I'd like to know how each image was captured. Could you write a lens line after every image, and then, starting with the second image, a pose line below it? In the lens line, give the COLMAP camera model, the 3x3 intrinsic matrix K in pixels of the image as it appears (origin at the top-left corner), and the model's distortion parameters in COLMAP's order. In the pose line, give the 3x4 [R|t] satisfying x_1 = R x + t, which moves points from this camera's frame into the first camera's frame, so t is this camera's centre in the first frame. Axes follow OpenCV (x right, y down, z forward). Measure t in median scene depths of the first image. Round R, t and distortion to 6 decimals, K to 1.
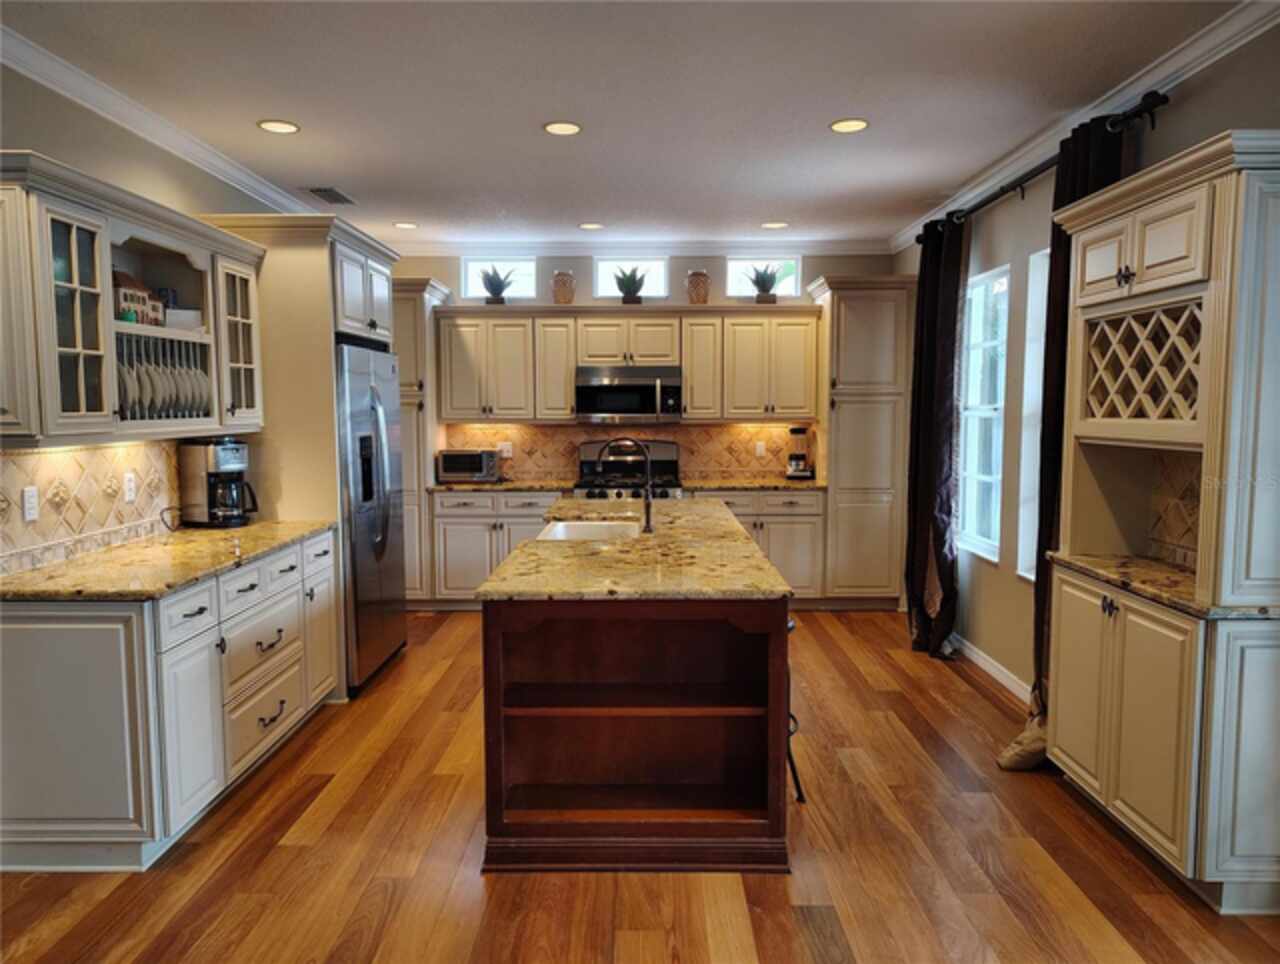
lens RADIAL K [[900.8, 0, 640.0], [0, 900.8, 482.0], [0, 0, 1]] dist [0.011160, -0.004534]
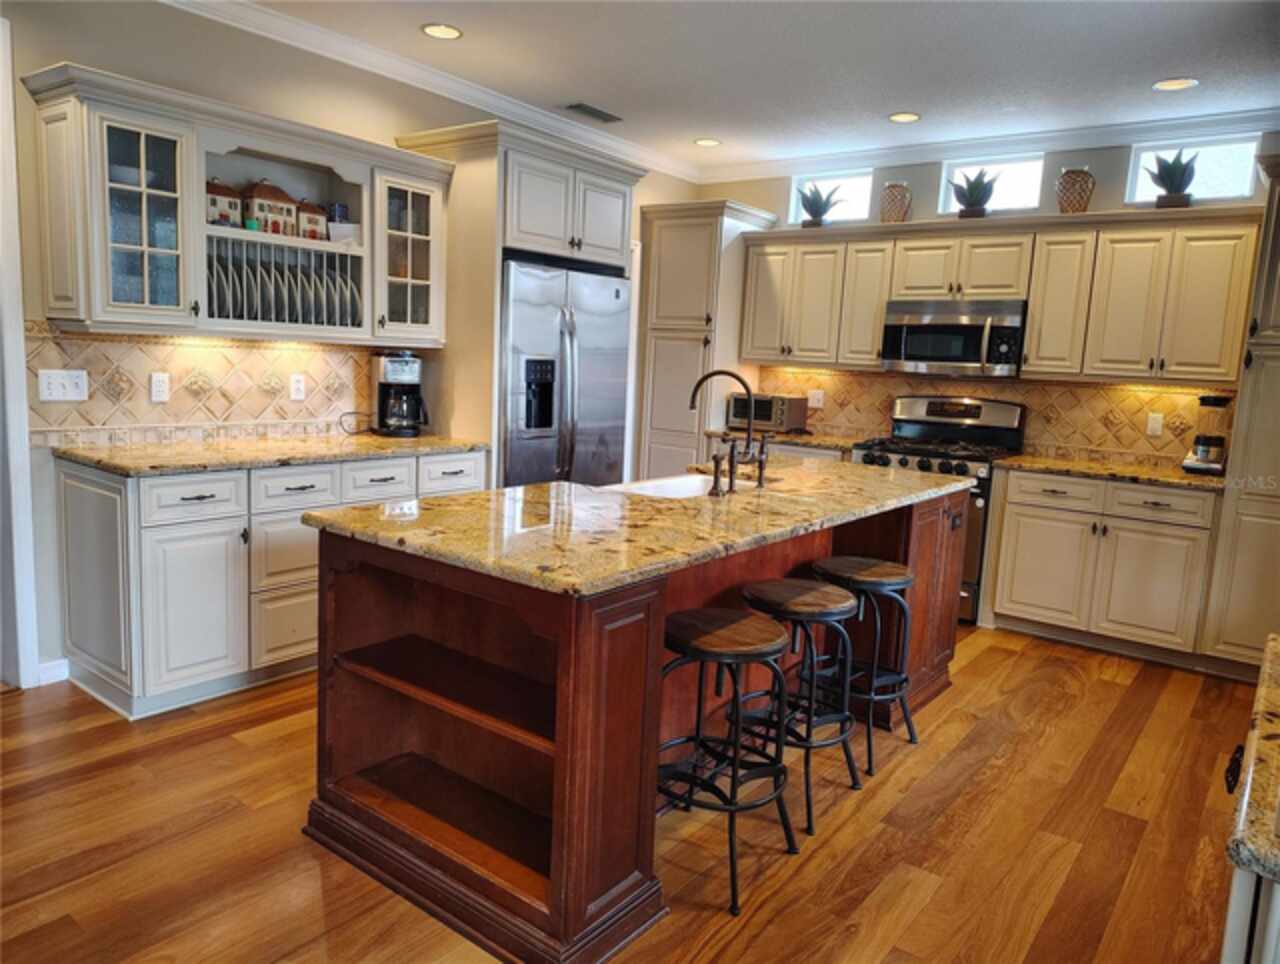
lens RADIAL K [[882.3, 0, 640.0], [0, 882.3, 482.0], [0, 0, 1]] dist [0.053712, -0.066455]
pose [[0.788974, 0.128821, -0.600770, 0.261192], [-0.104363, 0.991663, 0.075582, -0.003227], [0.605498, 0.003066, 0.795841, 0.233778]]
